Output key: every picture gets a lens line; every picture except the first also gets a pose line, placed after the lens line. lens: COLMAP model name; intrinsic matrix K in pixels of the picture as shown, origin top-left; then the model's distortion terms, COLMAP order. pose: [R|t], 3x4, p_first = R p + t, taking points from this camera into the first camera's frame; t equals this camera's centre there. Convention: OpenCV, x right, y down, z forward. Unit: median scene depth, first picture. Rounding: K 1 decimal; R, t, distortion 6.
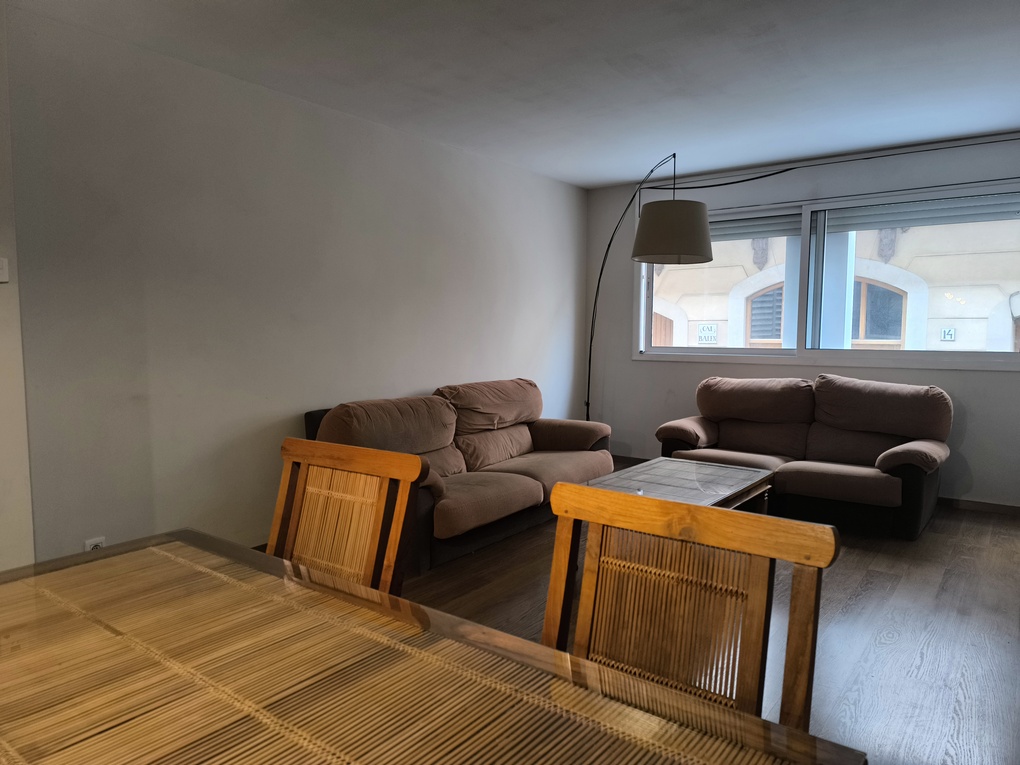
lens RADIAL K [[697.6, 0, 508.8], [0, 697.6, 381.0], [0, 0, 1]] dist [0.051473, -0.055425]
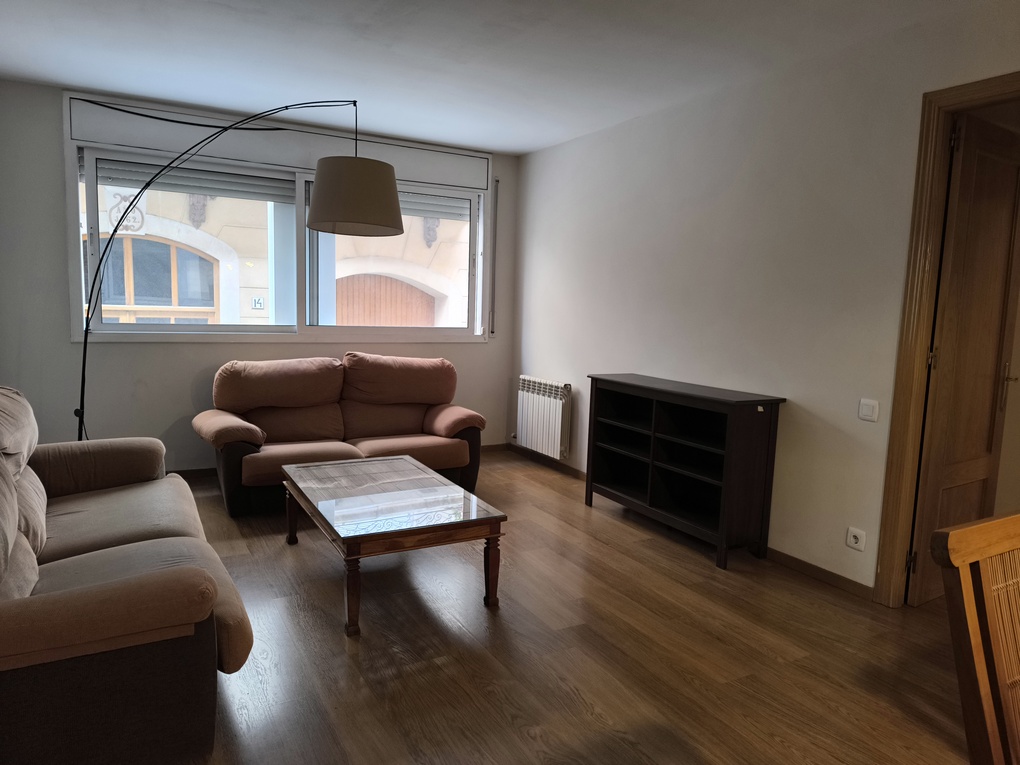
lens RADIAL K [[697.6, 0, 504.9], [0, 697.6, 383.8], [0, 0, 1]] dist [0.051473, -0.055425]
pose [[0.404856, -0.095469, 0.909383, -0.383698], [0.034498, 0.995421, 0.089143, -0.046770], [-0.913730, -0.004718, 0.406296, 0.398156]]
